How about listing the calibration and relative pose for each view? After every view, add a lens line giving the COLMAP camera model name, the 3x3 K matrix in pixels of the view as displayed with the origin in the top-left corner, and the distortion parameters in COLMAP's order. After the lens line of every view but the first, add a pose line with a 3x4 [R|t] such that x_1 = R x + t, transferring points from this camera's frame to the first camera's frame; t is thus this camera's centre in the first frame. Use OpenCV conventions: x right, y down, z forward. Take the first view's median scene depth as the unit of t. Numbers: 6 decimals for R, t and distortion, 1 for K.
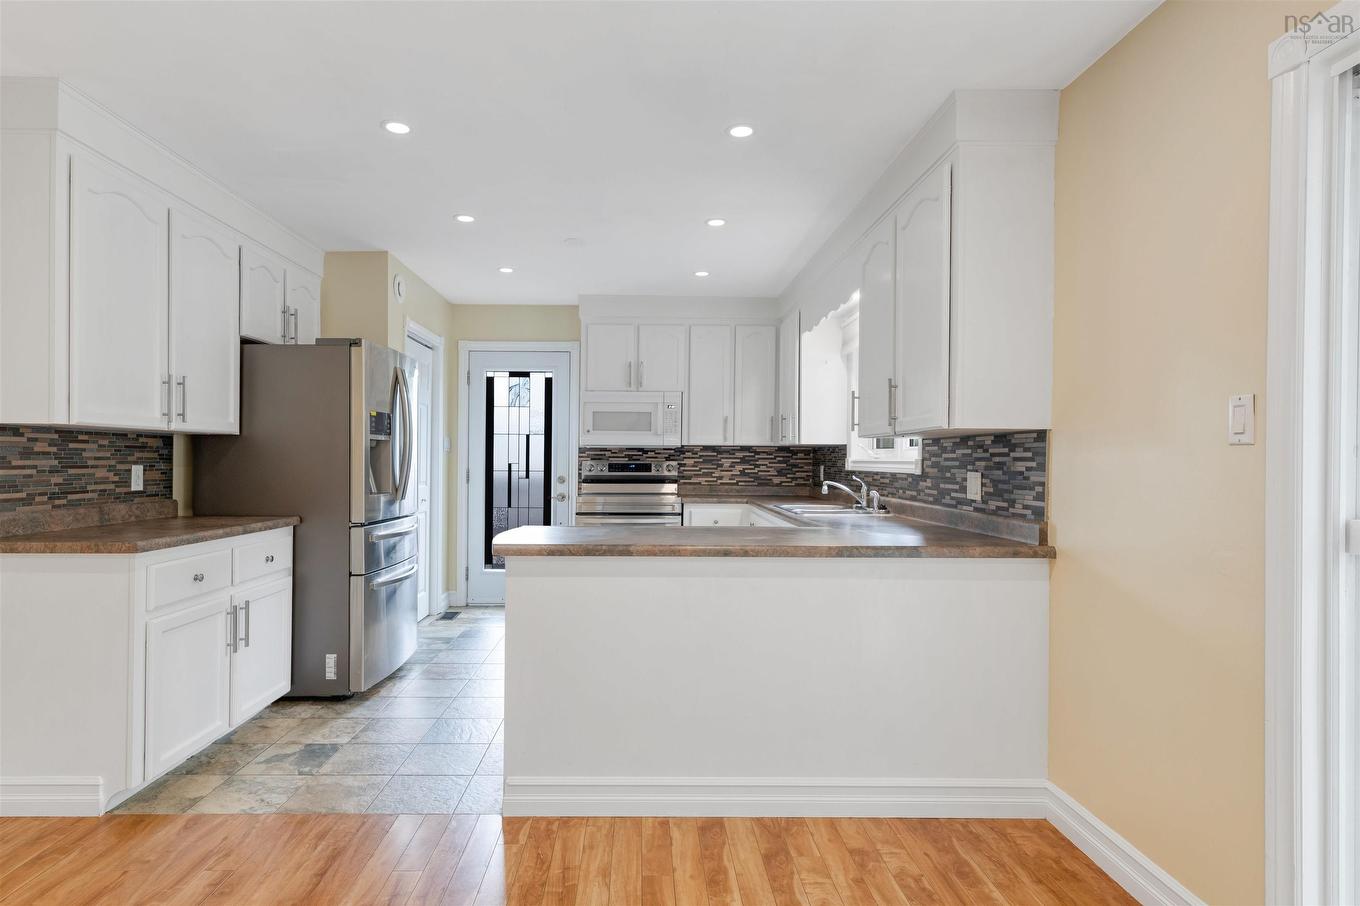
lens RADIAL K [[728.4, 0, 646.9], [0, 728.4, 458.7], [0, 0, 1]] dist [0.017056, 0.000212]
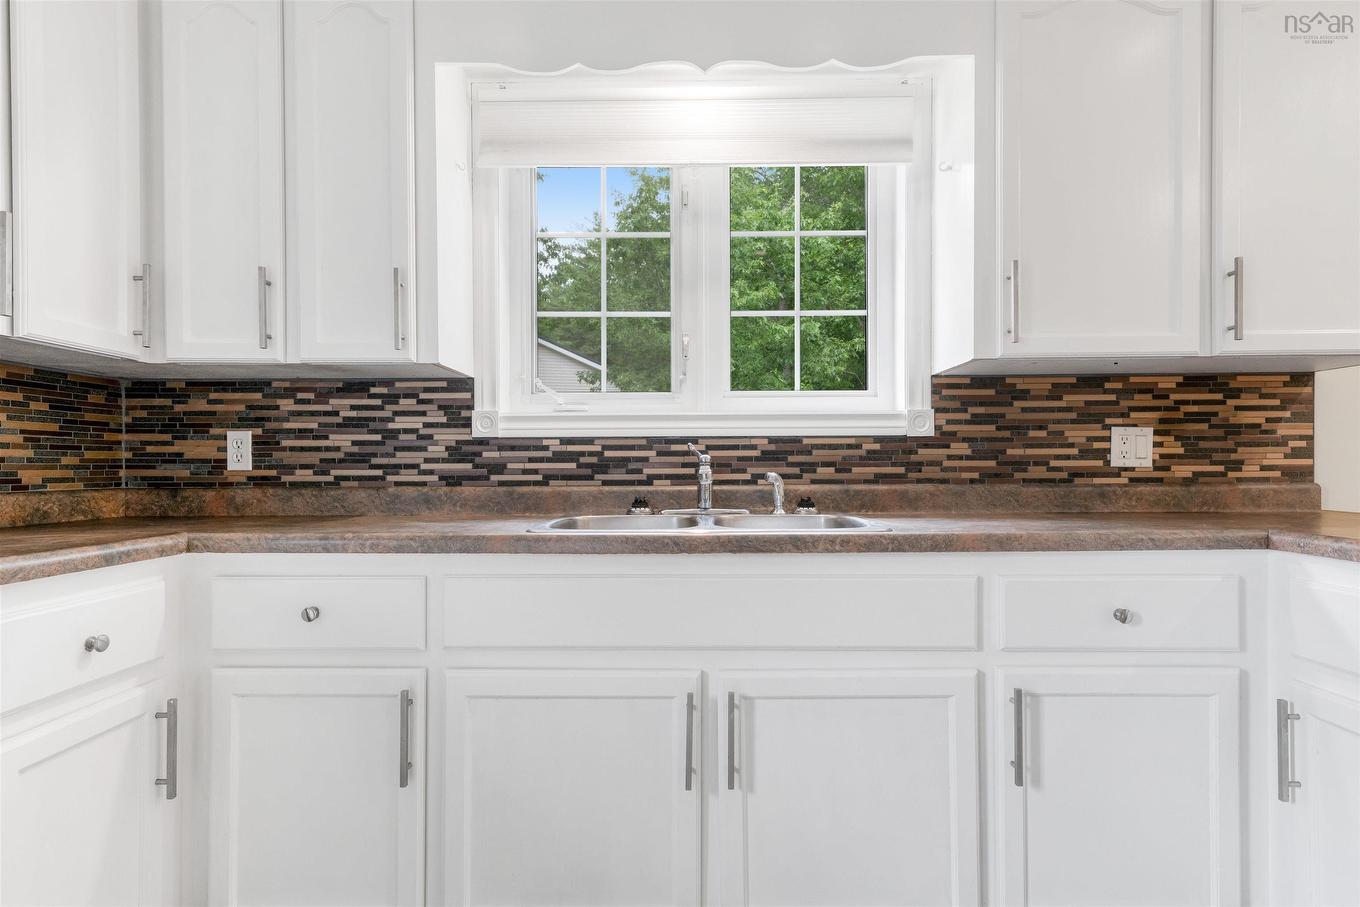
lens RADIAL K [[718.8, 0, 682.2], [0, 718.8, 467.9], [0, 0, 1]] dist [0.013669, 0.000239]
pose [[0.014013, -0.011905, 0.999831, -0.234651], [0.003866, 0.999922, 0.011852, 0.044988], [-0.999894, 0.003700, 0.014058, 1.351767]]
